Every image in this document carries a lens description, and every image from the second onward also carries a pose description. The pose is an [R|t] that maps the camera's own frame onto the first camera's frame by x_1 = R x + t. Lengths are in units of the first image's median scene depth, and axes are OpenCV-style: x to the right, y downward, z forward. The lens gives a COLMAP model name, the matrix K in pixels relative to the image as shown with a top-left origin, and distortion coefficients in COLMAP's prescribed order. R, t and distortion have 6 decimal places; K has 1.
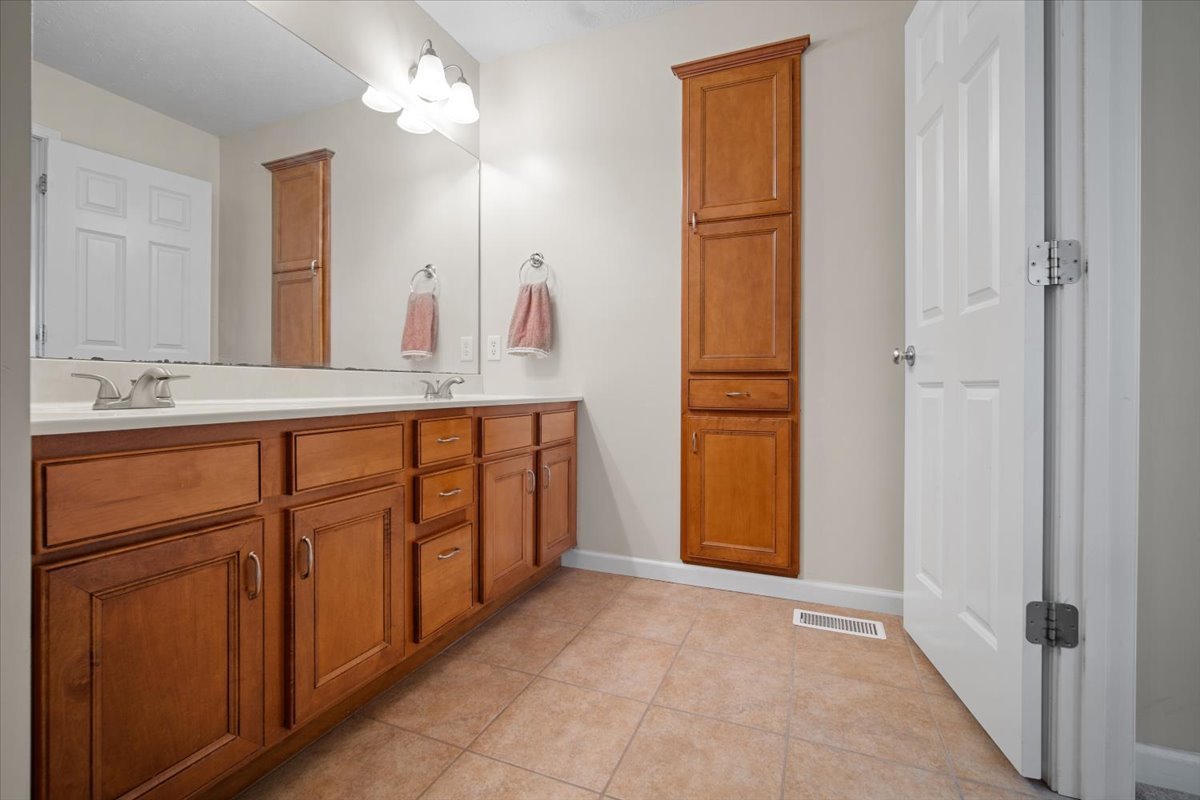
lens RADIAL K [[528.8, 0, 597.6], [0, 528.8, 389.8], [0, 0, 1]] dist [-0.006553, 0.000663]
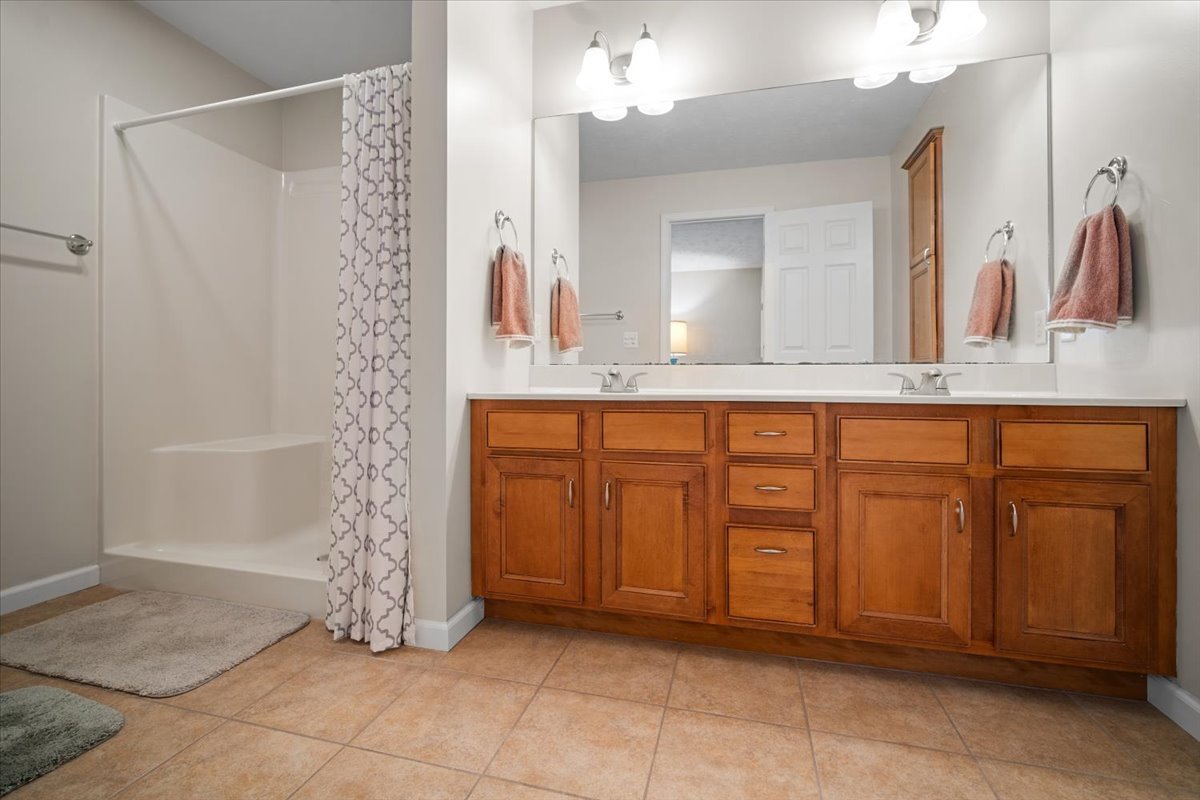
lens RADIAL K [[537.1, 0, 598.2], [0, 537.1, 377.6], [0, 0, 1]] dist [-0.003473, 0.000424]
pose [[0.132970, -0.006707, -0.991097, 0.642275], [-0.008660, 0.999931, -0.007928, 0.001182], [0.991082, 0.009637, 0.132903, 0.529804]]
